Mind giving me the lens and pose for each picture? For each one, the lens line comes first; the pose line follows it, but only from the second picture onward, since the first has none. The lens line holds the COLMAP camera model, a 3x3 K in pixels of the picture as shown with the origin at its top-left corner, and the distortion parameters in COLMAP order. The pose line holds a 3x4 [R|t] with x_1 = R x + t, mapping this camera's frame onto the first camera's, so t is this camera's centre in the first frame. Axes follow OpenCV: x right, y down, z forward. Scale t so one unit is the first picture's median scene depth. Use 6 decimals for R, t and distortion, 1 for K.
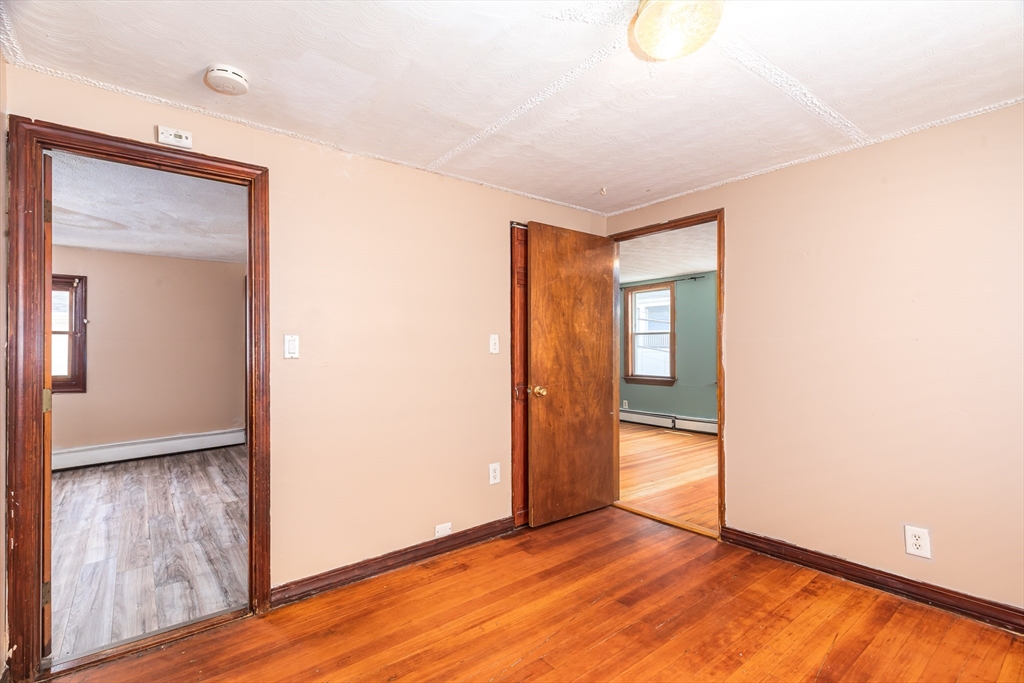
lens RADIAL K [[463.9, 0, 509.6], [0, 463.9, 341.9], [0, 0, 1]] dist [0.004681, -0.001235]
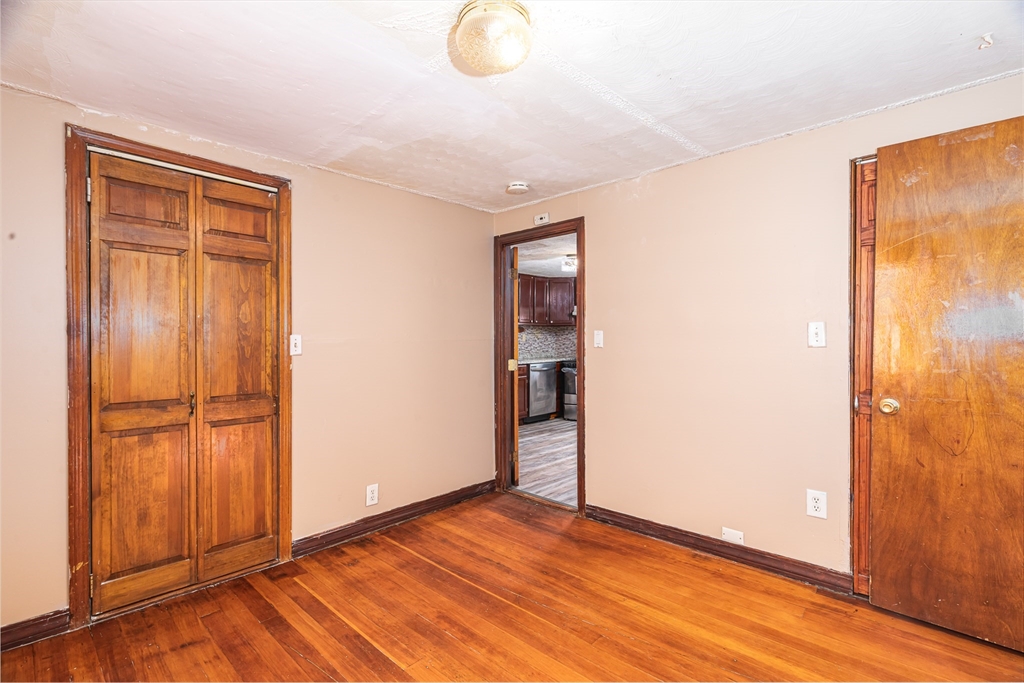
lens RADIAL K [[463.9, 0, 510.2], [0, 463.9, 343.9], [0, 0, 1]] dist [0.004681, -0.001235]
pose [[0.166769, 0.009985, -0.985945, 0.747684], [0.016486, 0.999781, 0.012913, 0.002514], [0.985858, -0.018408, 0.166568, 0.445742]]
